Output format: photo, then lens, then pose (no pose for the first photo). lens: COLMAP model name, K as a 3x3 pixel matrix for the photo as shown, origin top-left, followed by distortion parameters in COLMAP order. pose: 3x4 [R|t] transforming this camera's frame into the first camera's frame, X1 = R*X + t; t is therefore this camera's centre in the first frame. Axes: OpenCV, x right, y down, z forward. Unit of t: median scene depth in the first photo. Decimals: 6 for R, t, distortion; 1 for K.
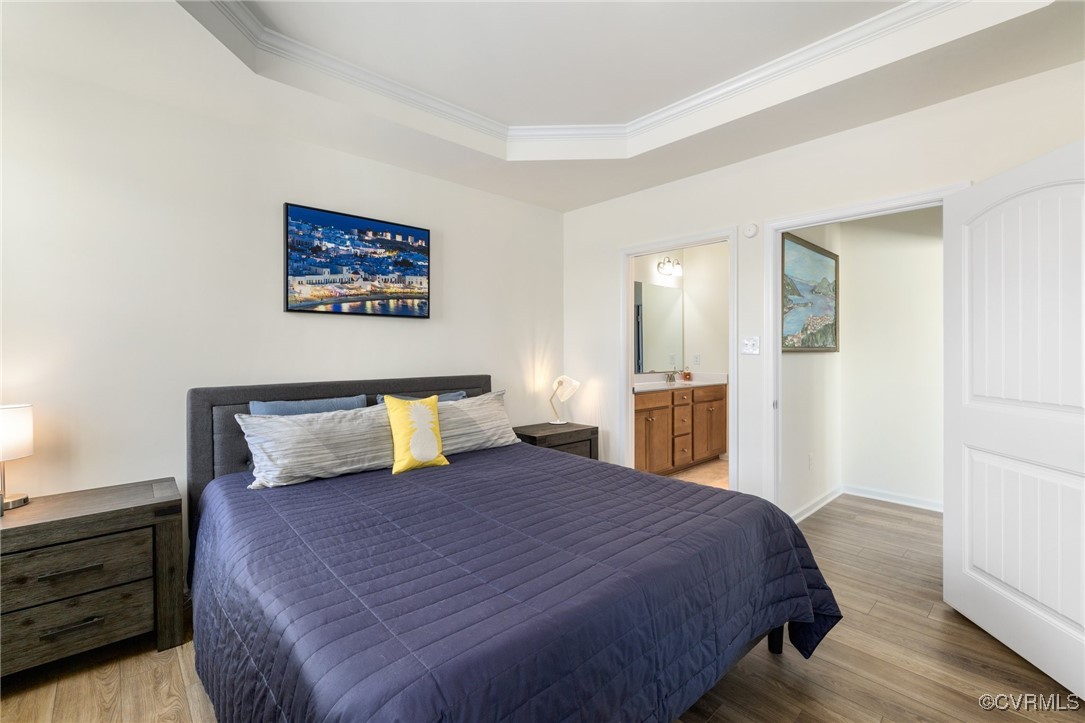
lens RADIAL K [[473.1, 0, 542.0], [0, 473.1, 358.8], [0, 0, 1]] dist [0.003269, 0.000326]
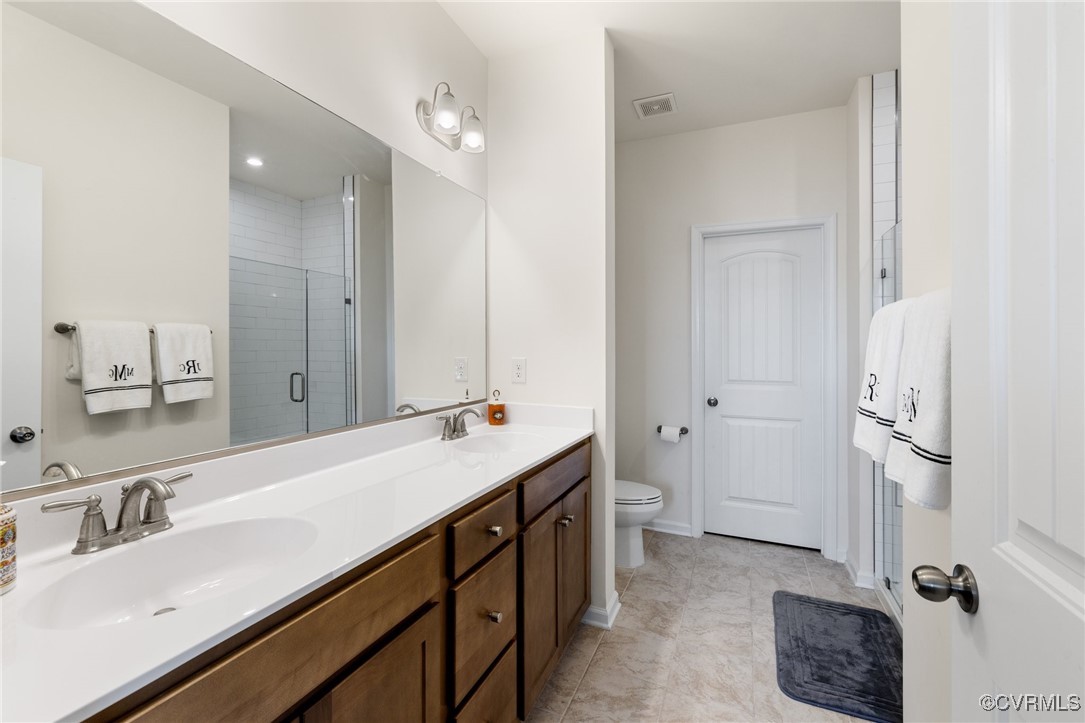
lens RADIAL K [[473.1, 0, 540.4], [0, 473.1, 355.8], [0, 0, 1]] dist [0.003269, 0.000326]
pose [[0.916975, 0.000950, 0.398943, 0.189742], [-0.003506, 0.999978, 0.005677, -0.015479], [-0.398928, -0.006604, 0.916958, 0.647843]]
